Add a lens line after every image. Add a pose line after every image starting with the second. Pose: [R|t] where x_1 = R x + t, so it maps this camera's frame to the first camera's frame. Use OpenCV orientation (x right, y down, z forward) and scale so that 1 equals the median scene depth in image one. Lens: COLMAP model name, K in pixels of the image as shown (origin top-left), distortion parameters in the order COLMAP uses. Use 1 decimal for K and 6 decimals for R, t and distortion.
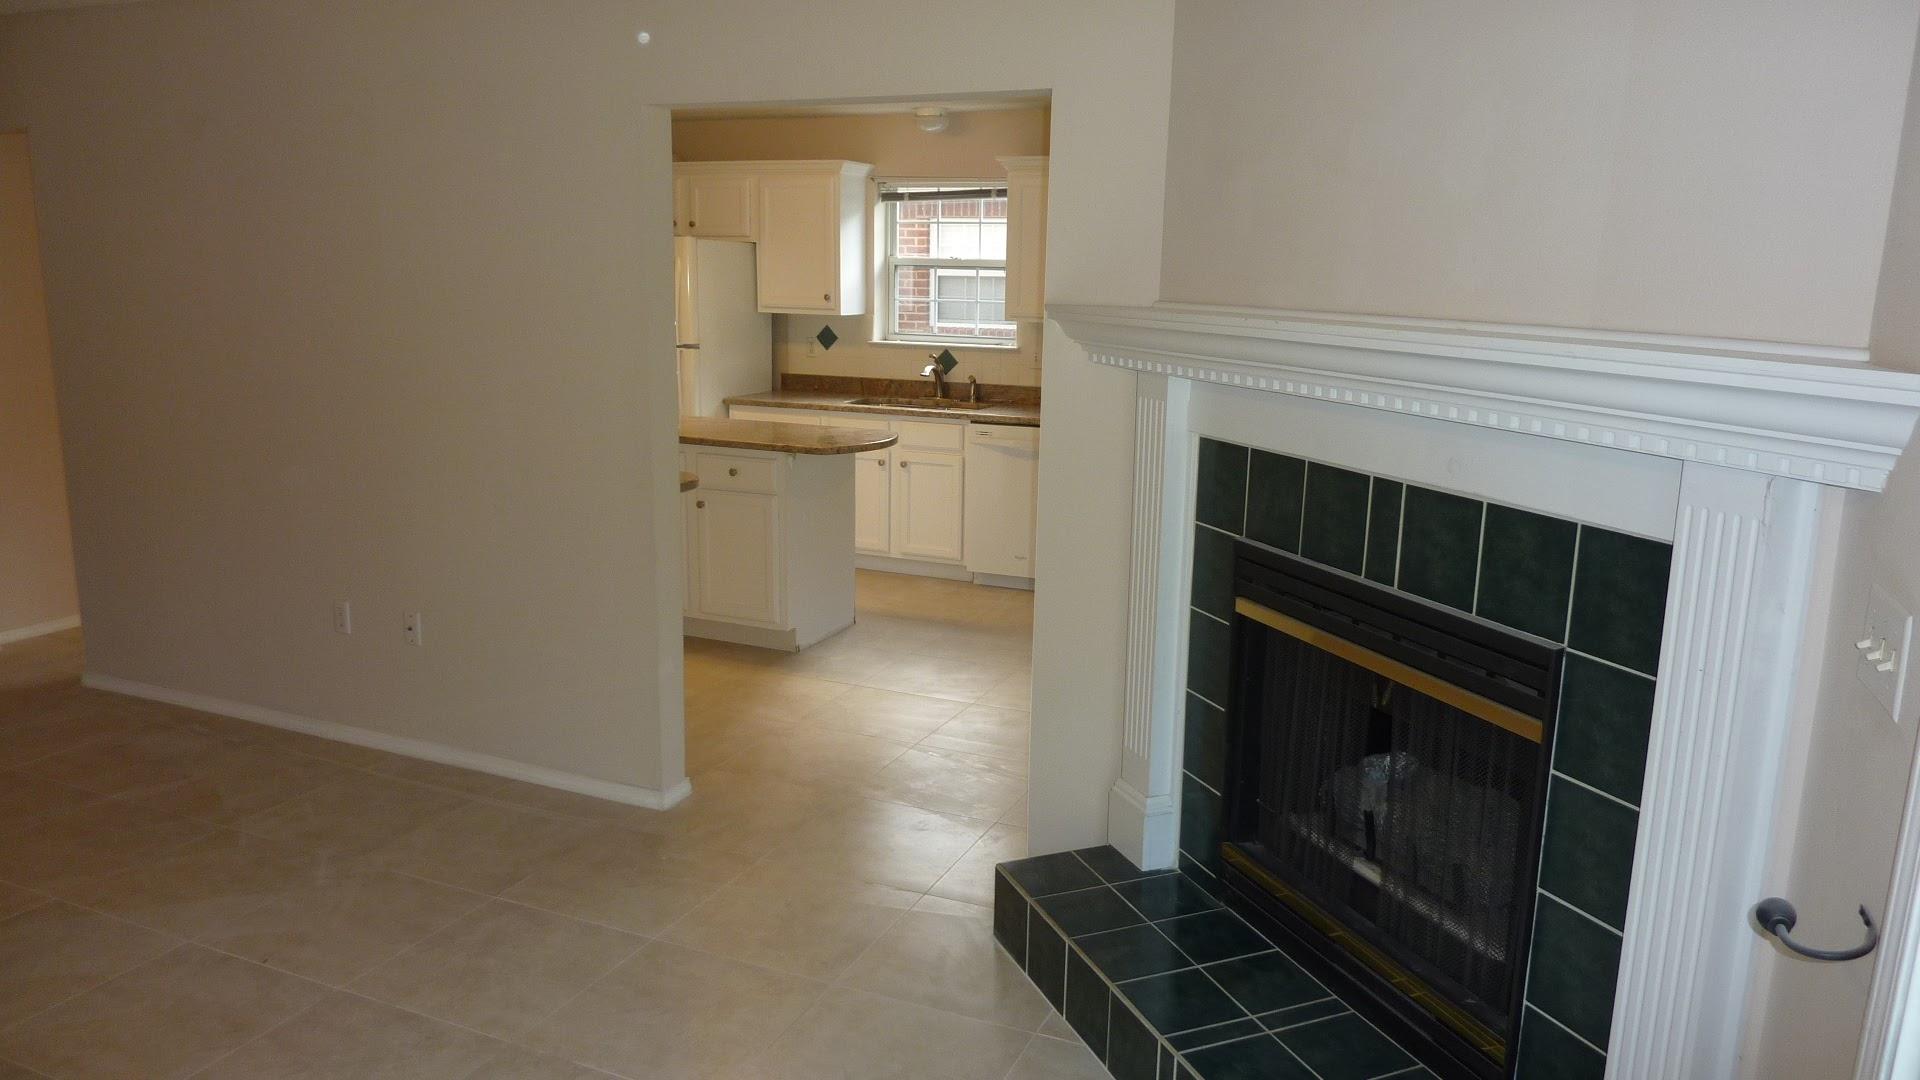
lens RADIAL K [[1334.9, 0, 976.2], [0, 1334.9, 551.9], [0, 0, 1]] dist [-0.037271, -0.004585]
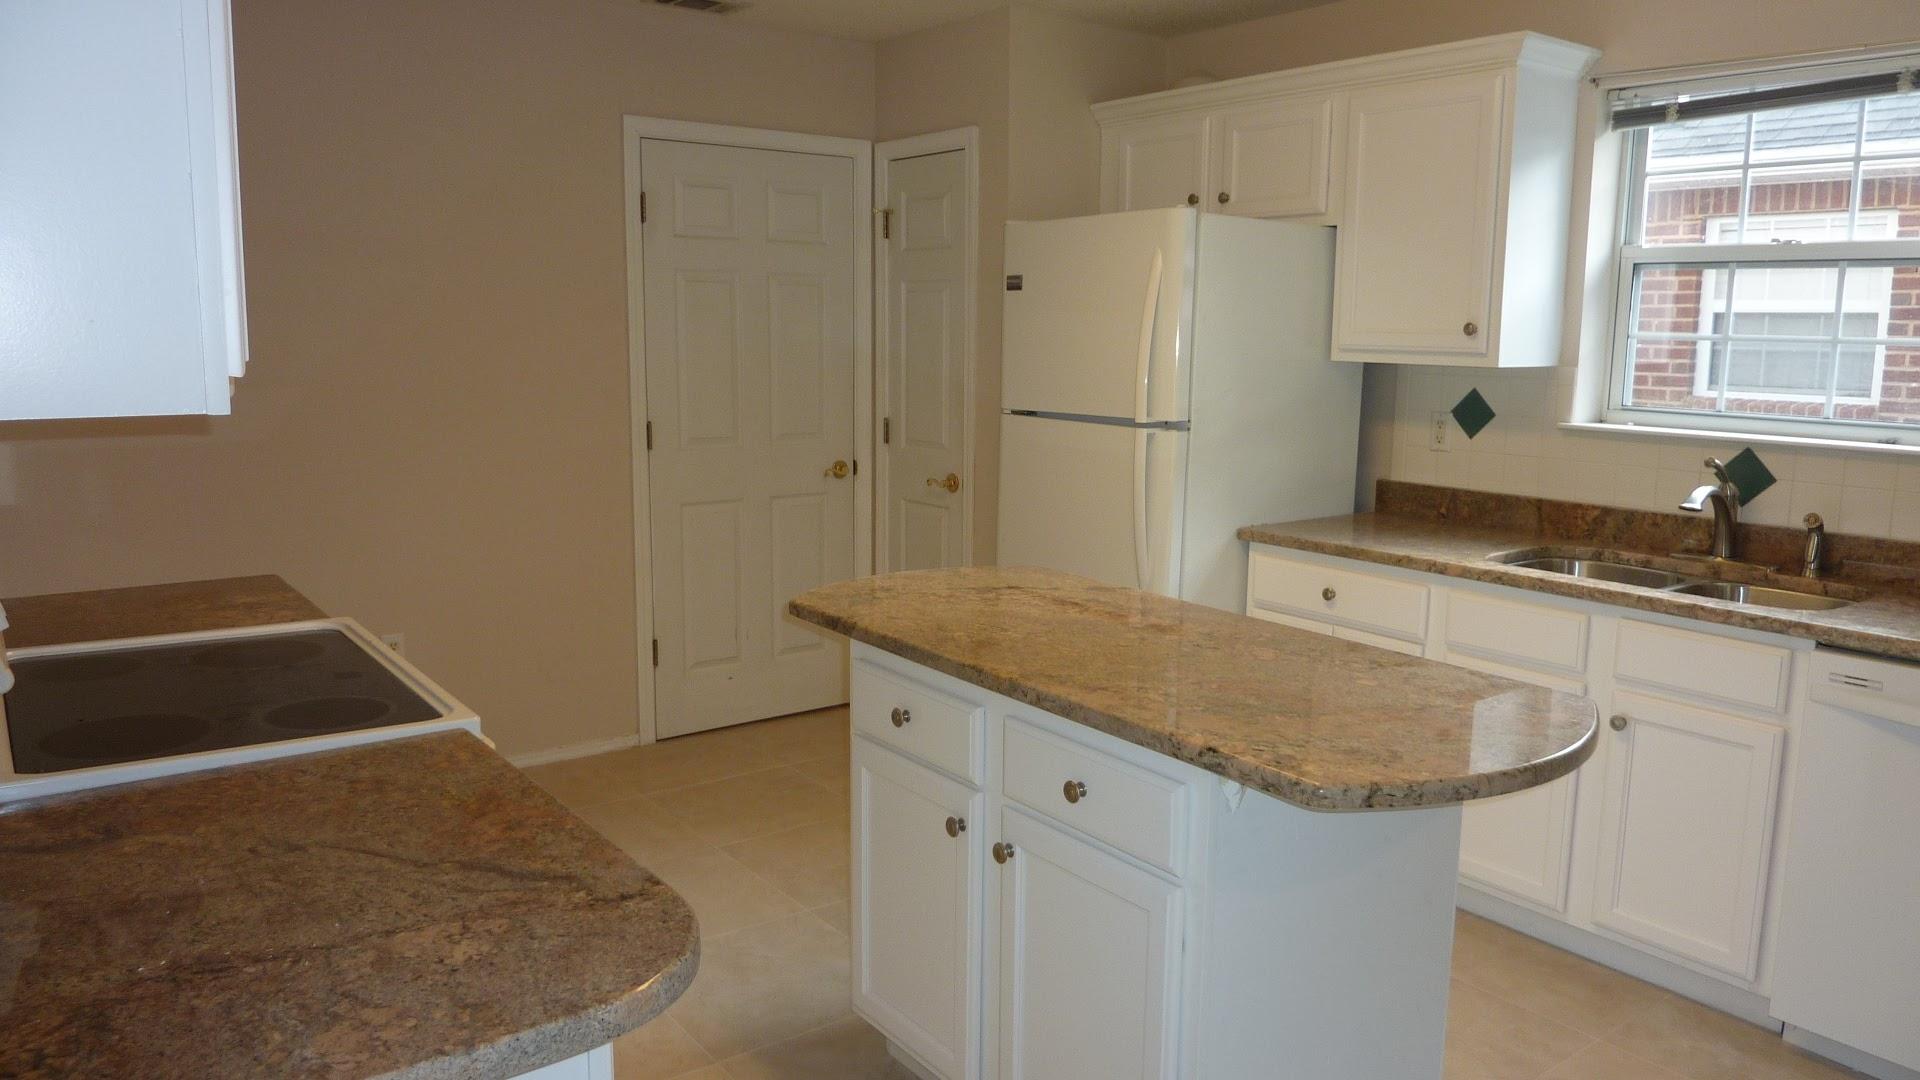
lens RADIAL K [[1334.9, 0, 963.3], [0, 1334.9, 536.2], [0, 0, 1]] dist [-0.037271, -0.004585]
pose [[0.863871, 0.069321, -0.498920, -0.027415], [-0.098979, 0.994536, -0.033196, -0.083556], [0.493893, 0.078060, 0.866012, 0.501835]]
